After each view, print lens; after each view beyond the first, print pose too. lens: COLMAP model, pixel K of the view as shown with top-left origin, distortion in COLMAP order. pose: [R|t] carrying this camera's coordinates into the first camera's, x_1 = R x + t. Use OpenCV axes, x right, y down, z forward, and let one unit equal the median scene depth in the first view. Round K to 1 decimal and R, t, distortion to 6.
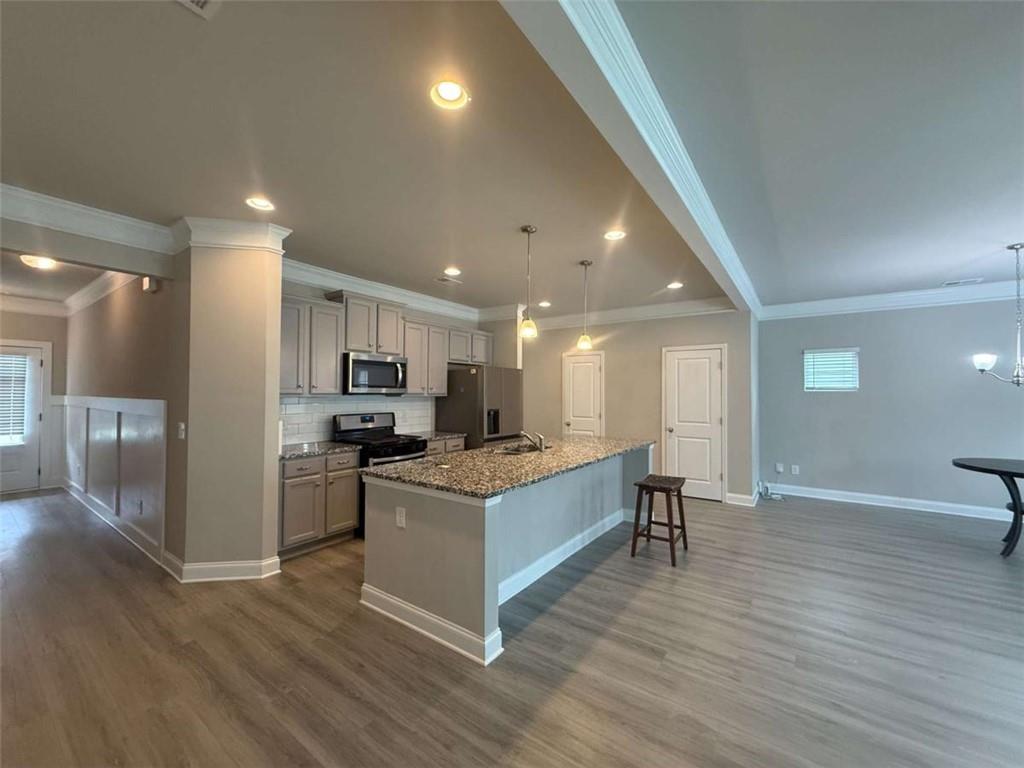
lens RADIAL K [[408.1, 0, 509.6], [0, 408.1, 389.1], [0, 0, 1]] dist [-0.000065, -0.001195]
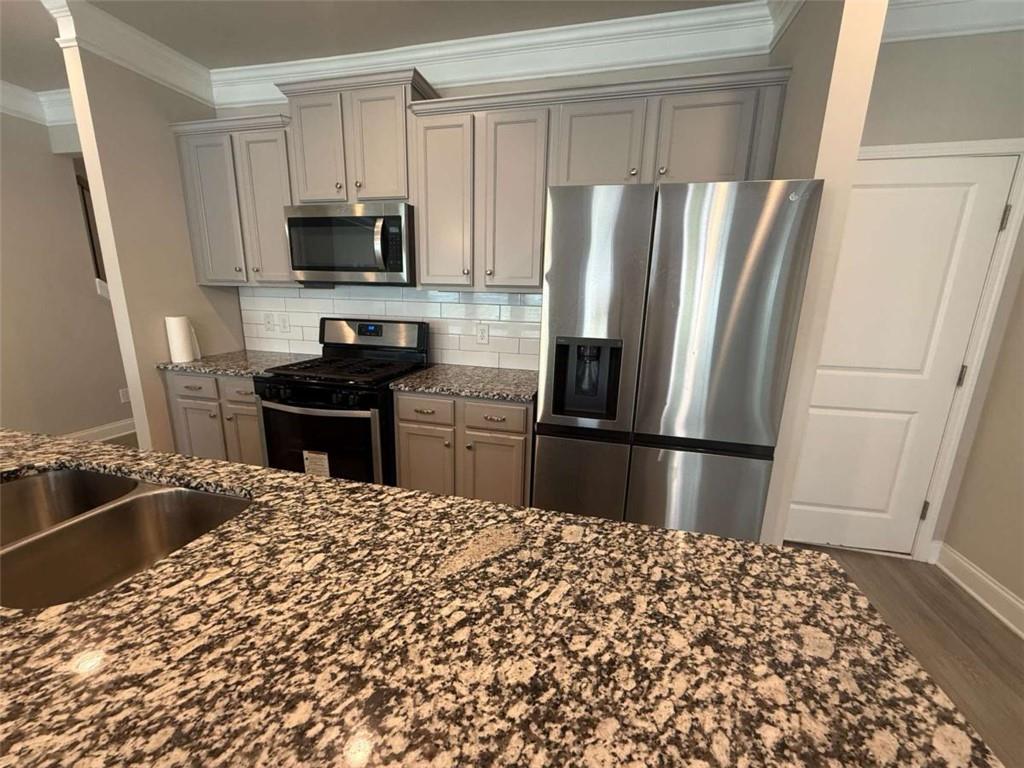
lens RADIAL K [[408.1, 0, 514.1], [0, 408.1, 378.2], [0, 0, 1]] dist [-0.000065, -0.001195]
pose [[0.368281, 0.197709, -0.908449, 0.337820], [-0.014799, 0.978250, 0.206901, 0.025500], [0.929597, -0.062754, 0.363197, 1.298124]]
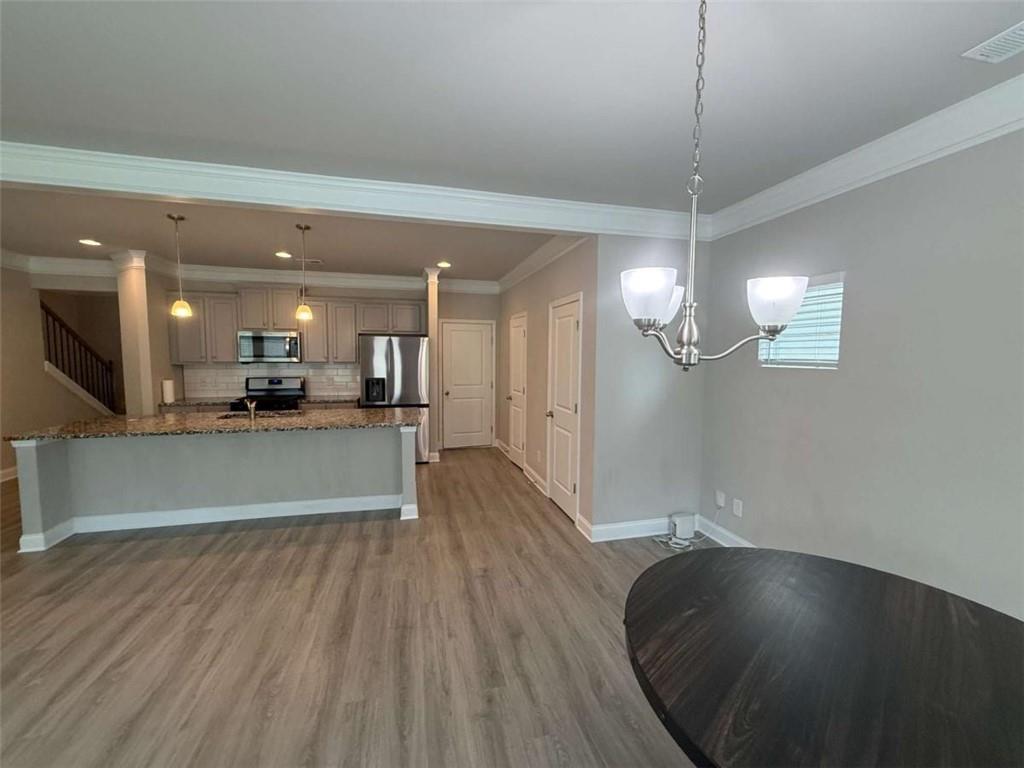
lens RADIAL K [[408.1, 0, 509.6], [0, 408.1, 384.2], [0, 0, 1]] dist [-0.000065, -0.001195]
pose [[0.766113, 0.048833, -0.640848, 1.380285], [0.001682, 0.996954, 0.077979, -0.023763], [0.642704, -0.060819, 0.763697, 0.657026]]
